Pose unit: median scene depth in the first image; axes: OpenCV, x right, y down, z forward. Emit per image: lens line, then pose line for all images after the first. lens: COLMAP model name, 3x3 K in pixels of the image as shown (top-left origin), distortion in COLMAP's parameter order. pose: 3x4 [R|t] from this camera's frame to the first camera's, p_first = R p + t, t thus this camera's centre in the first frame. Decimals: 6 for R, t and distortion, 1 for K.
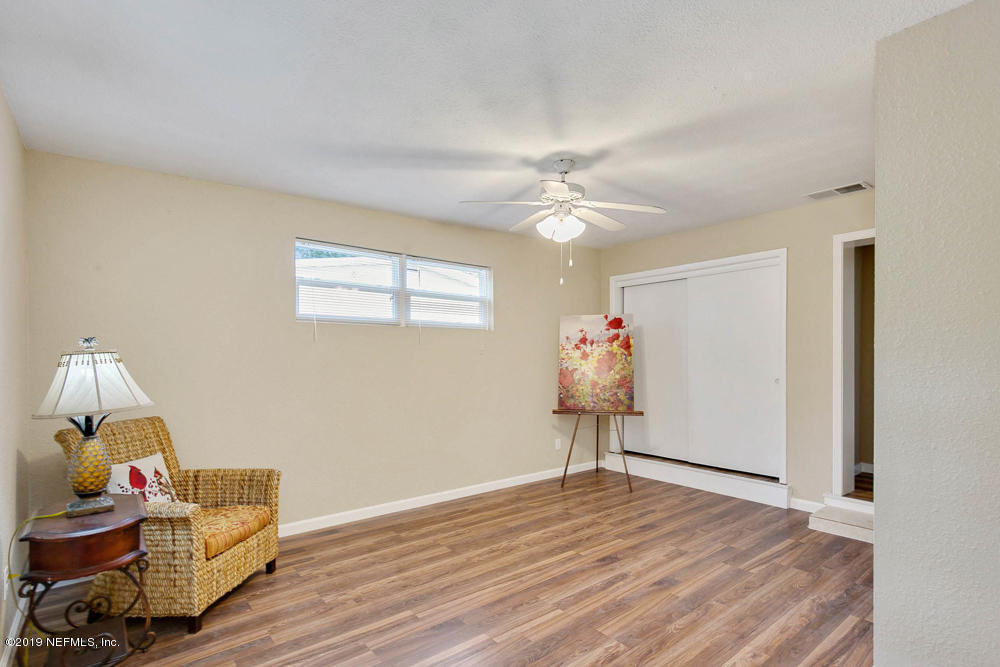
lens RADIAL K [[485.0, 0, 500.3], [0, 485.0, 375.2], [0, 0, 1]] dist [0.024307, -0.010570]
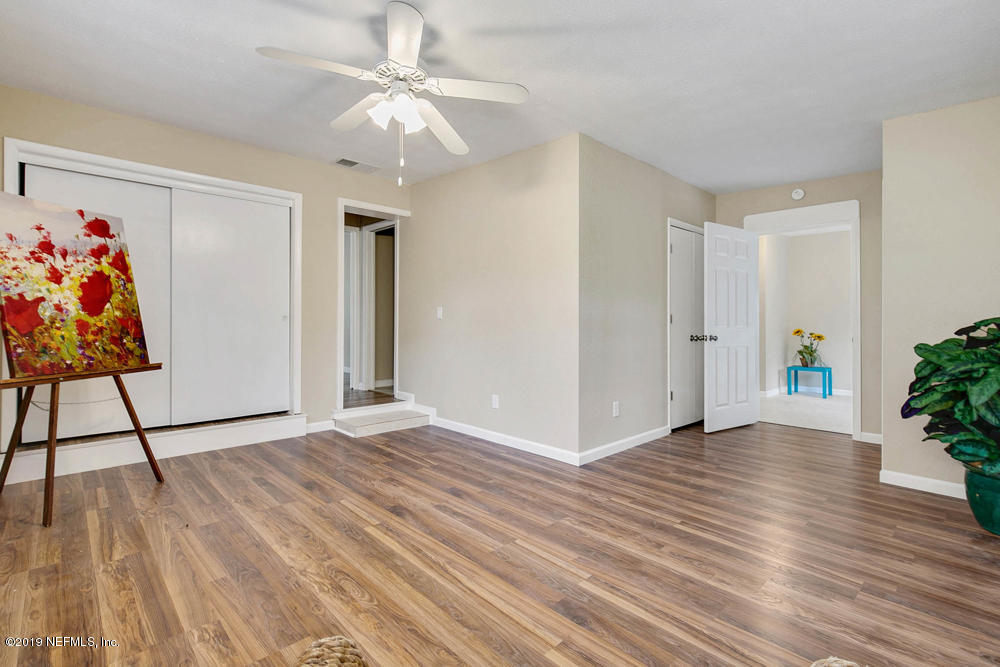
lens RADIAL K [[459.6, 0, 496.6], [0, 459.6, 319.4], [0, 0, 1]] dist [-0.000508, -0.000146]
pose [[-0.060095, -0.001131, 0.998192, -0.389507], [0.031810, 0.999489, 0.003048, 0.025272], [-0.997686, 0.031935, -0.060028, 0.550696]]
